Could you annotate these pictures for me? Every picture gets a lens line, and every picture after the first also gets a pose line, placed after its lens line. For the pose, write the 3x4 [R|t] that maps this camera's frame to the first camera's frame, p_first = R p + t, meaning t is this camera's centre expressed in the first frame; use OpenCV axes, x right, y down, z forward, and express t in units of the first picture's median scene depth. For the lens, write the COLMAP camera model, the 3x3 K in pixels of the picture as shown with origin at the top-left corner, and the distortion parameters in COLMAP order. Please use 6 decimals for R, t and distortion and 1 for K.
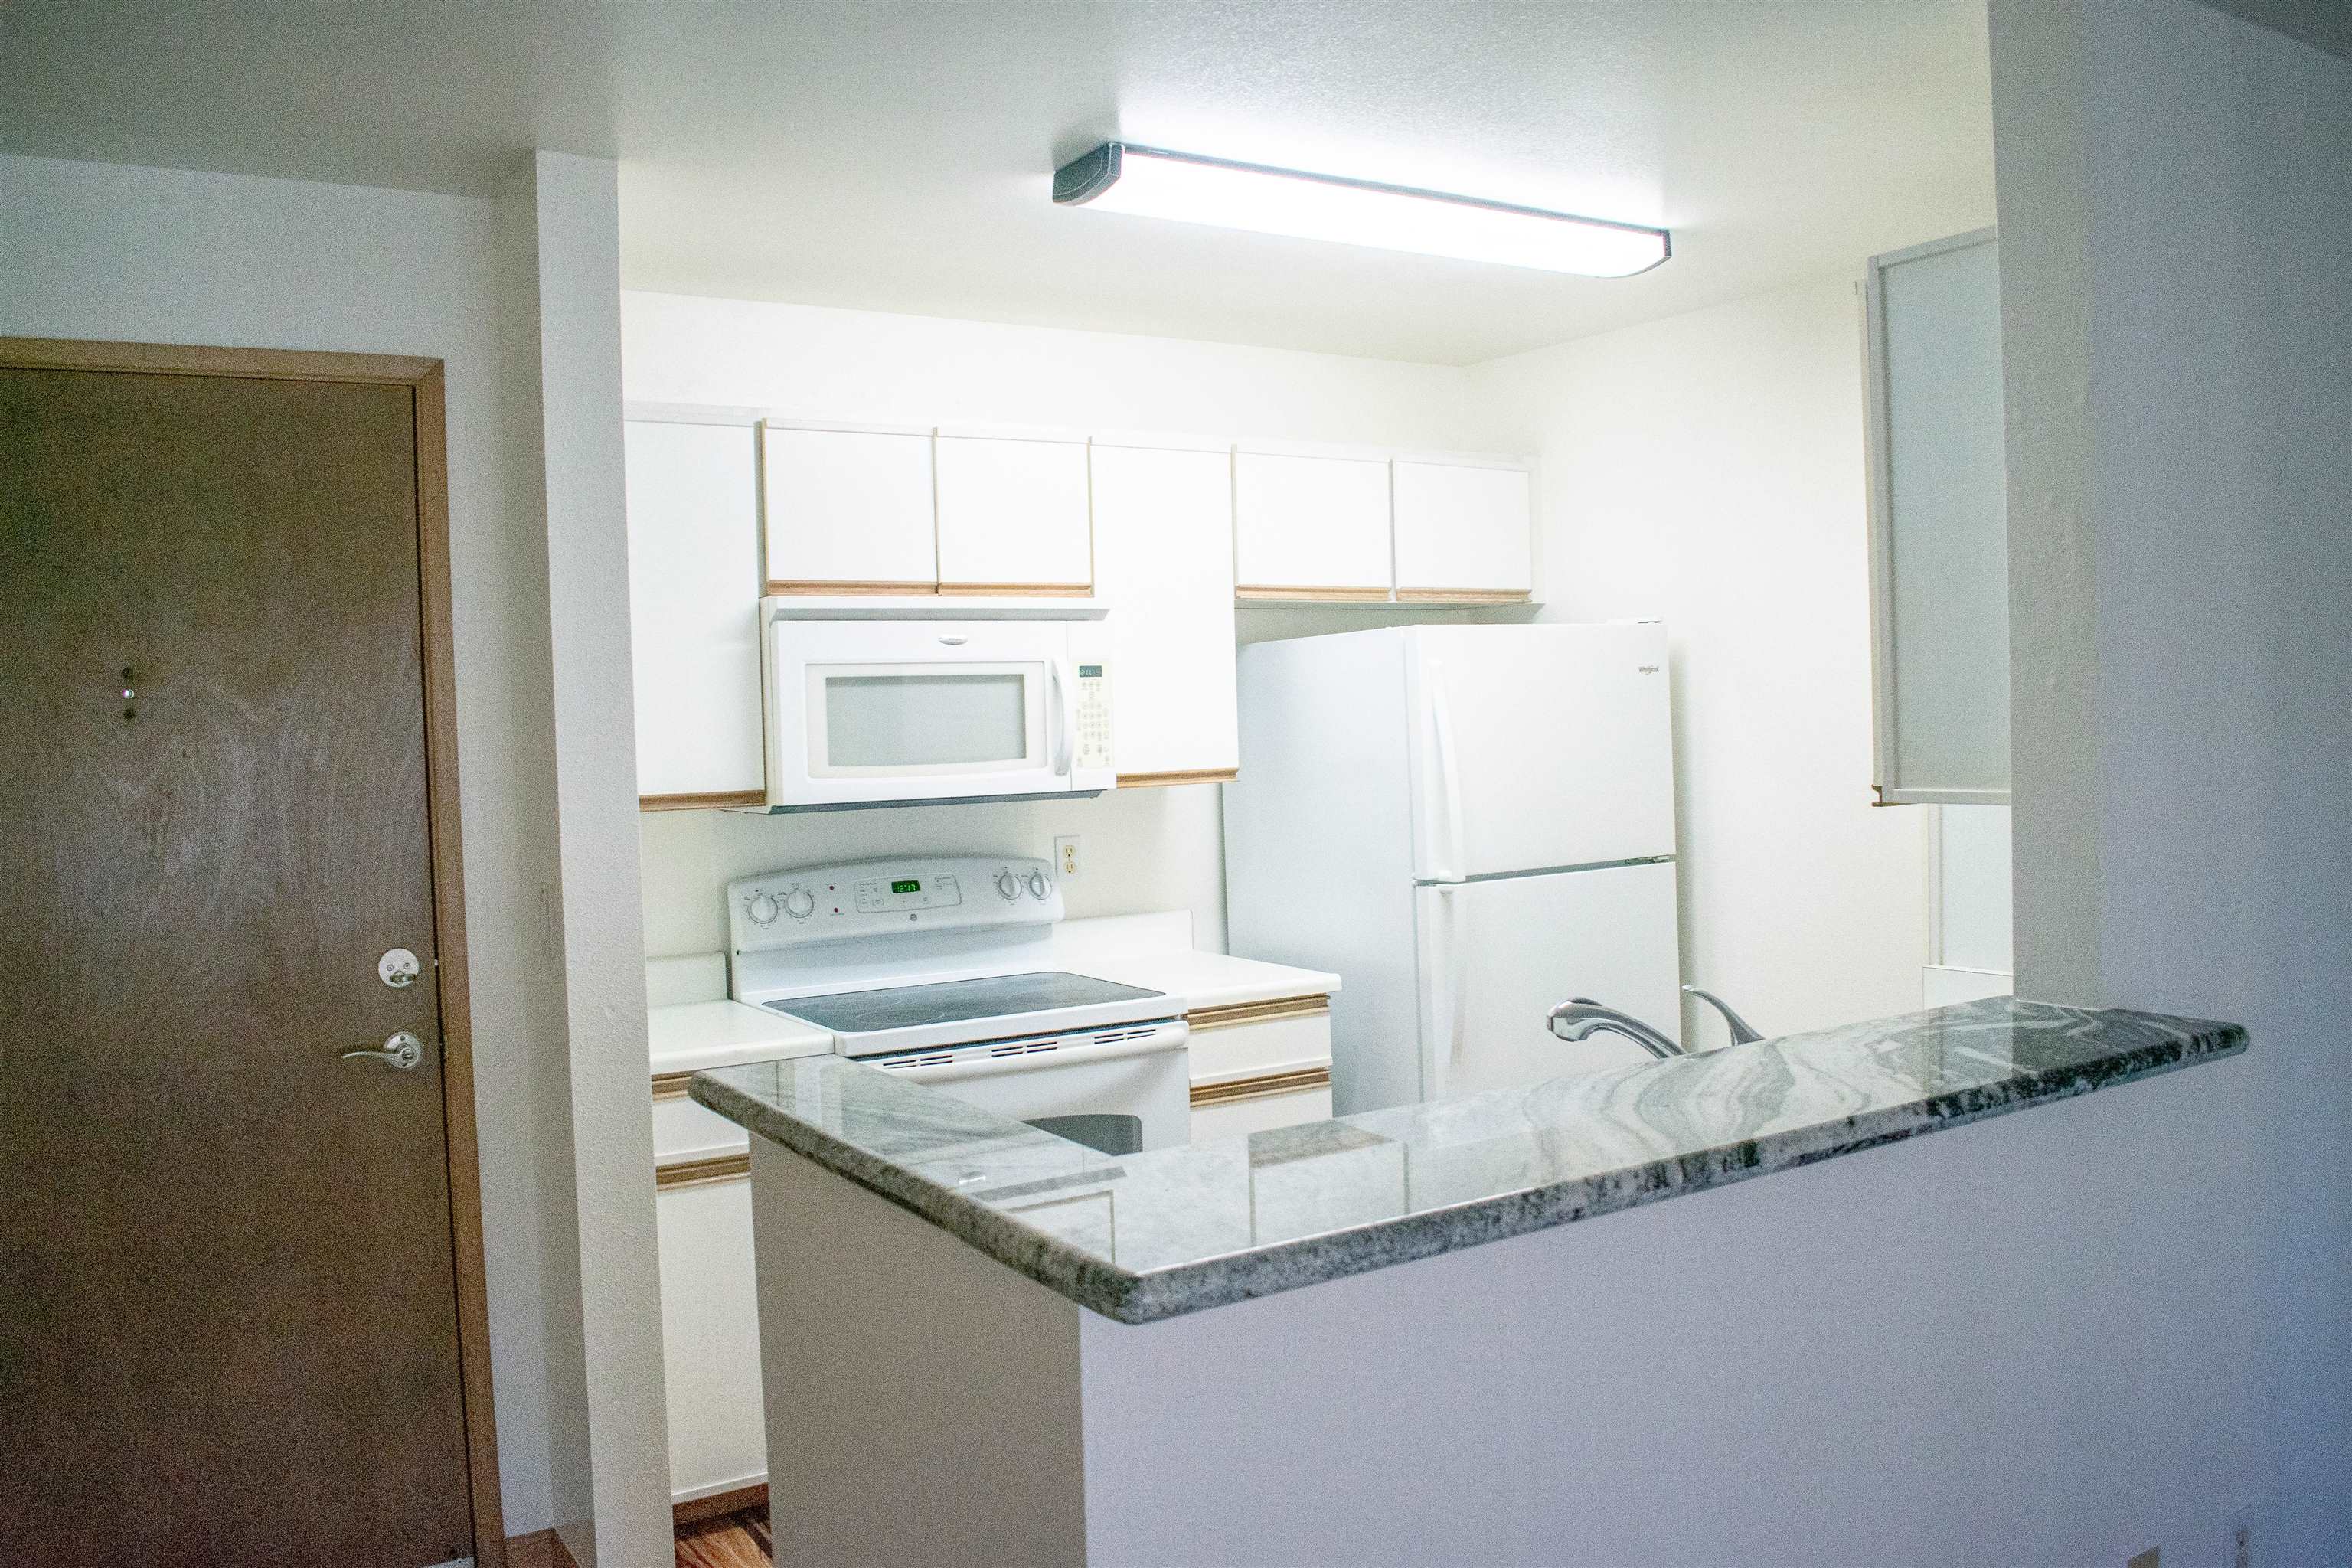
lens RADIAL K [[1858.0, 0, 1189.5], [0, 1858.0, 789.6], [0, 0, 1]] dist [-0.095586, 0.019307]
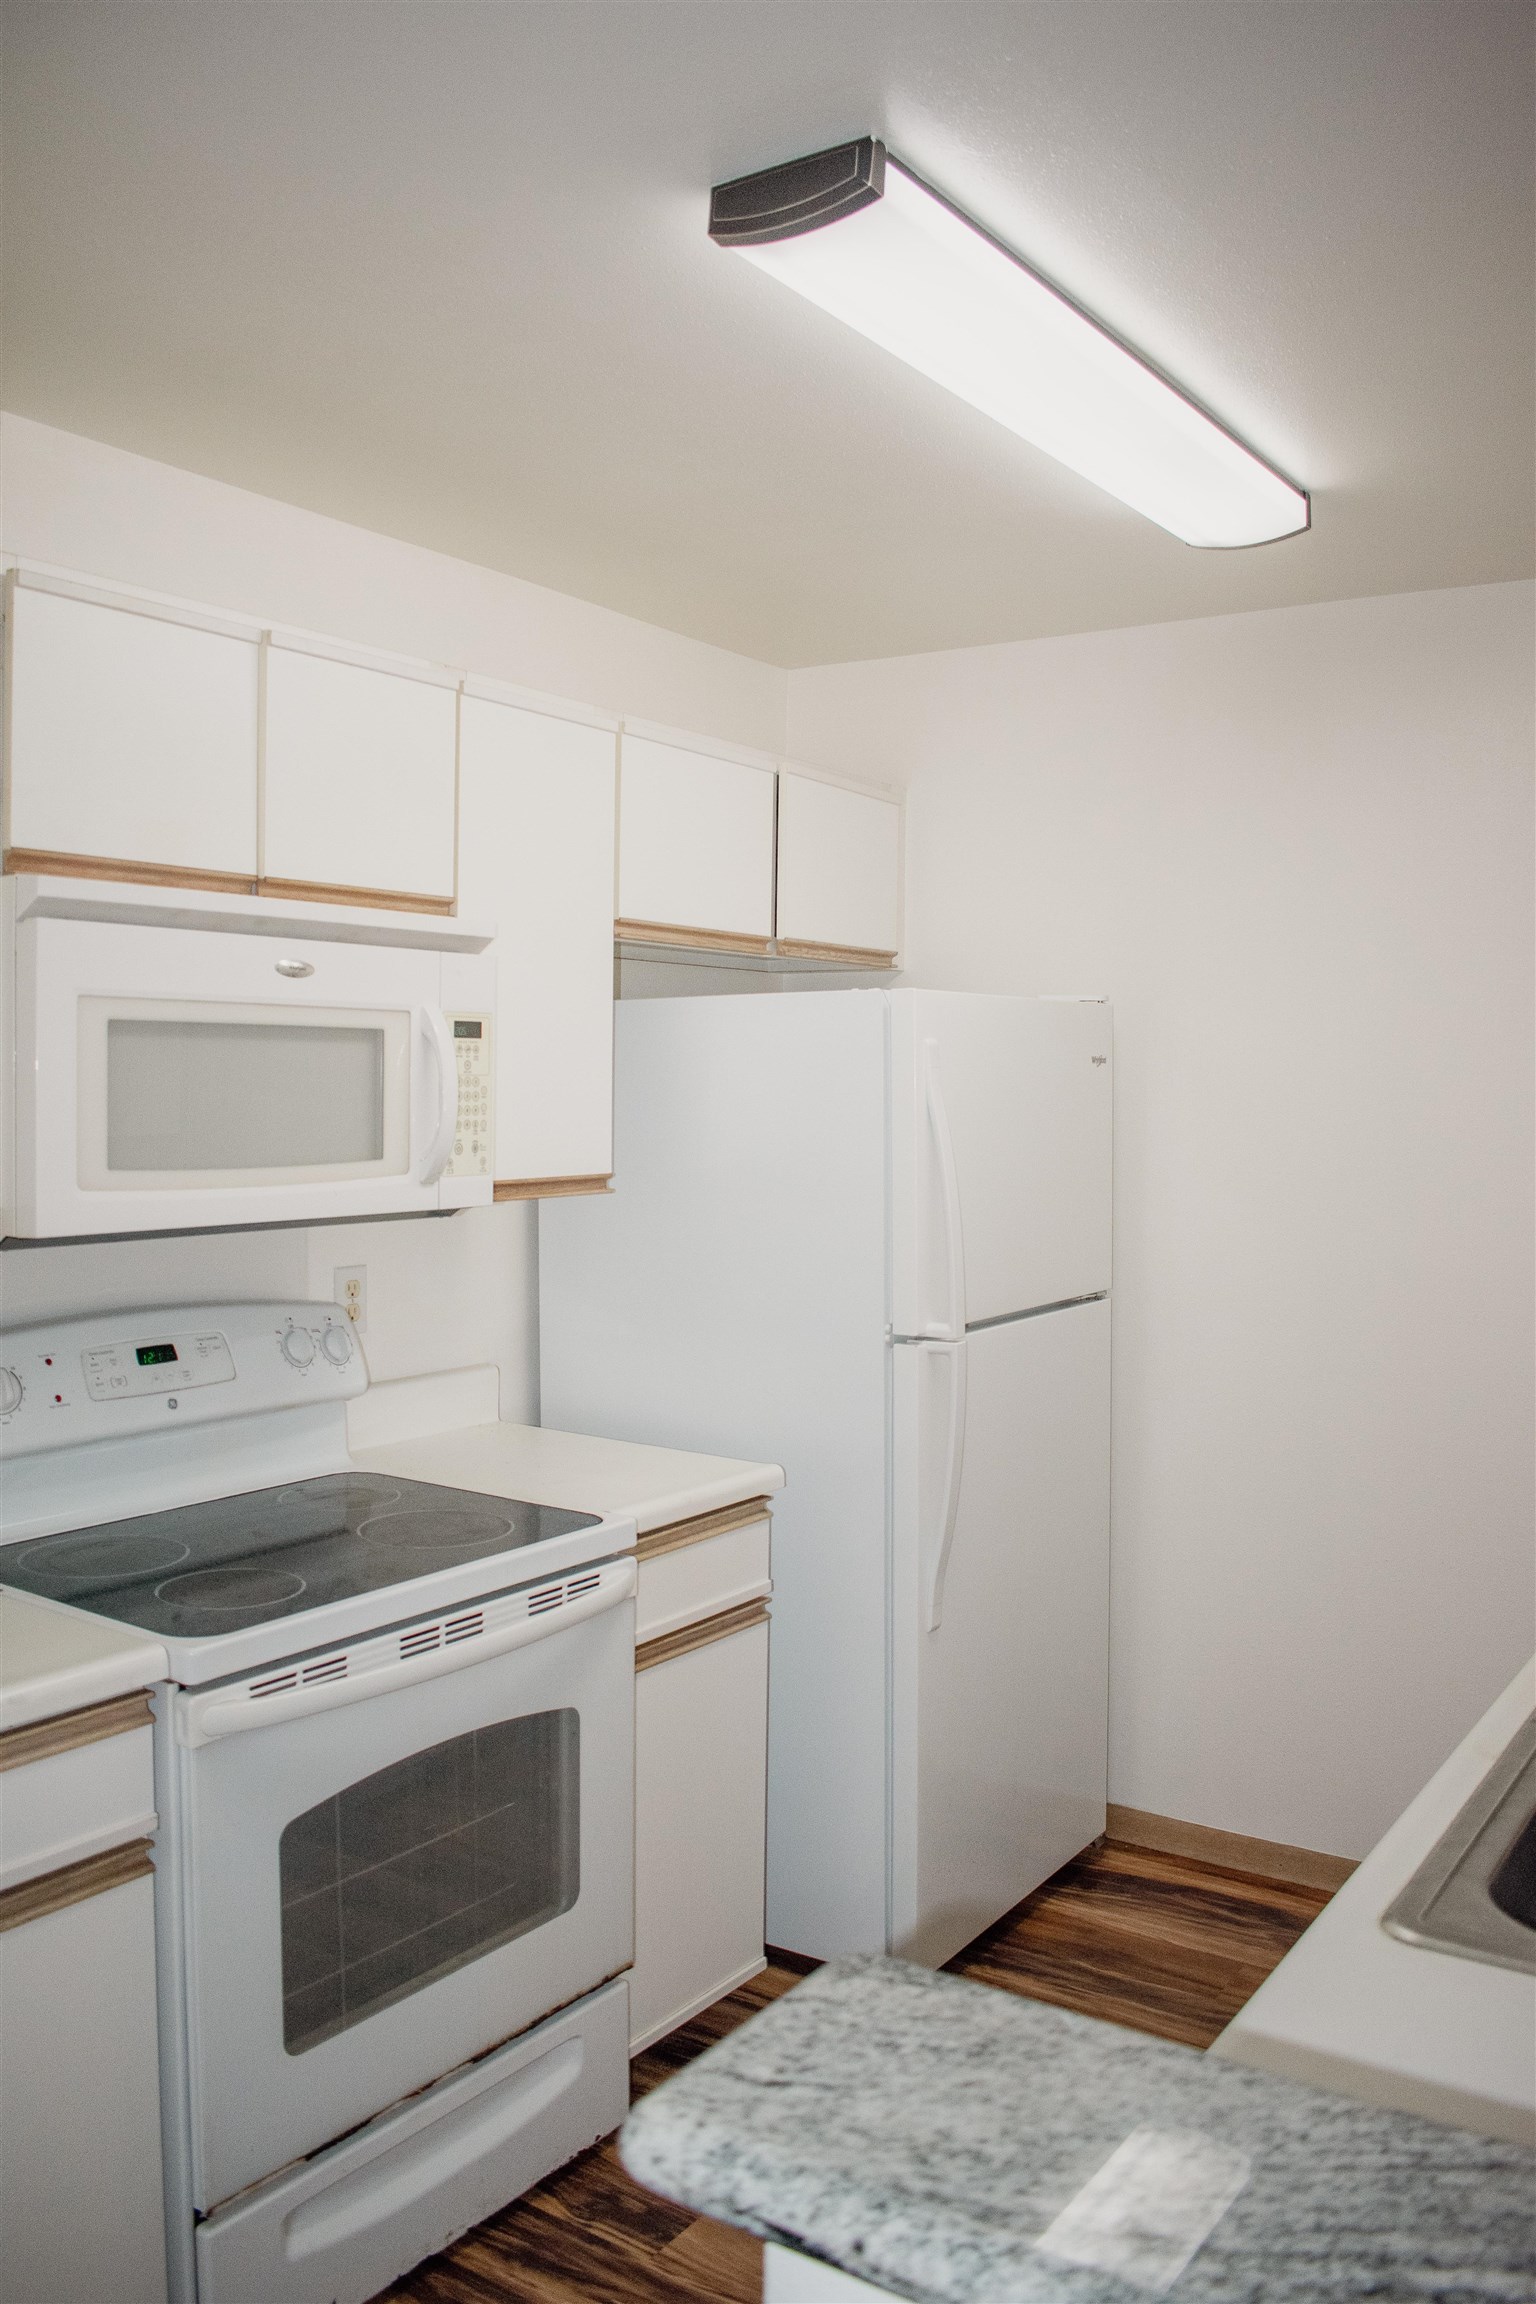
lens RADIAL K [[1820.1, 0, 767.9], [0, 1820.1, 1136.7], [0, 0, 1]] dist [-0.095586, 0.019307]
pose [[0.918825, 0.028311, 0.393648, -0.208137], [-0.024769, 0.999594, -0.014076, -0.018697], [-0.393886, 0.003183, 0.919154, 0.358476]]
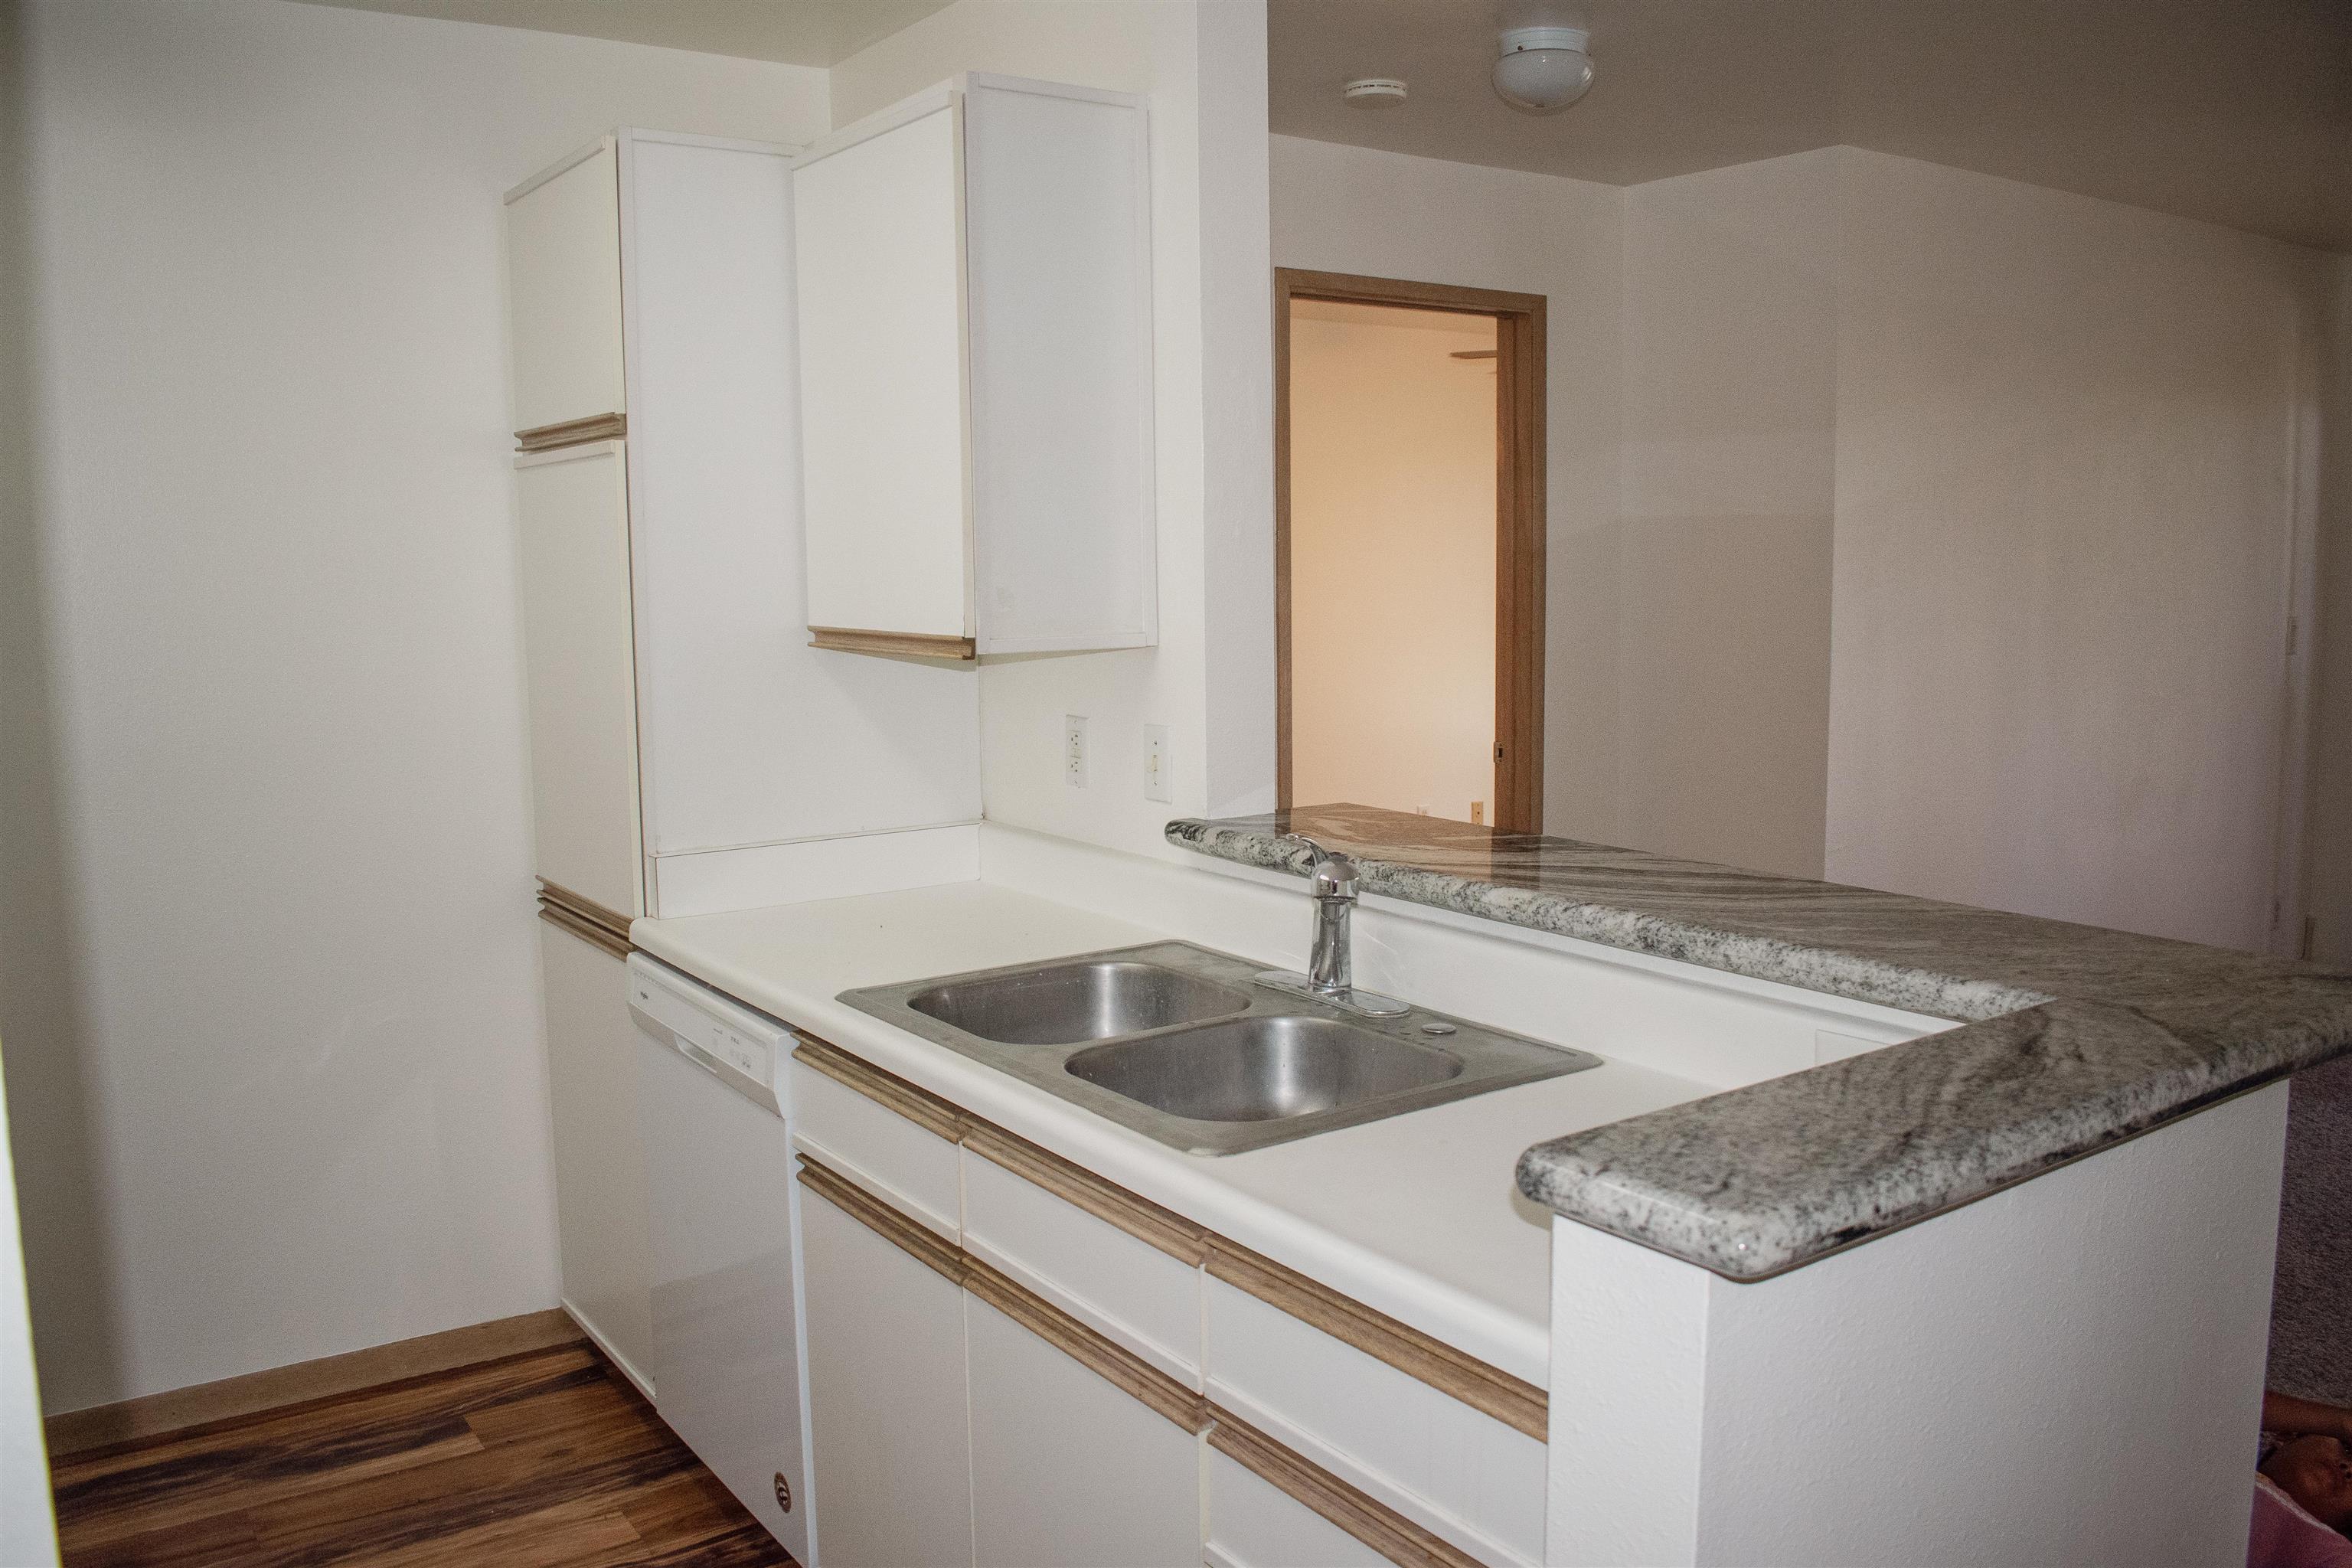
lens RADIAL K [[1858.0, 0, 1169.6], [0, 1858.0, 786.4], [0, 0, 1]] dist [-0.095586, 0.019307]
pose [[-0.034423, -0.089866, 0.995359, -0.491413], [0.048731, 0.994613, 0.091484, -0.002003], [-0.998219, 0.051654, -0.029859, 0.760773]]
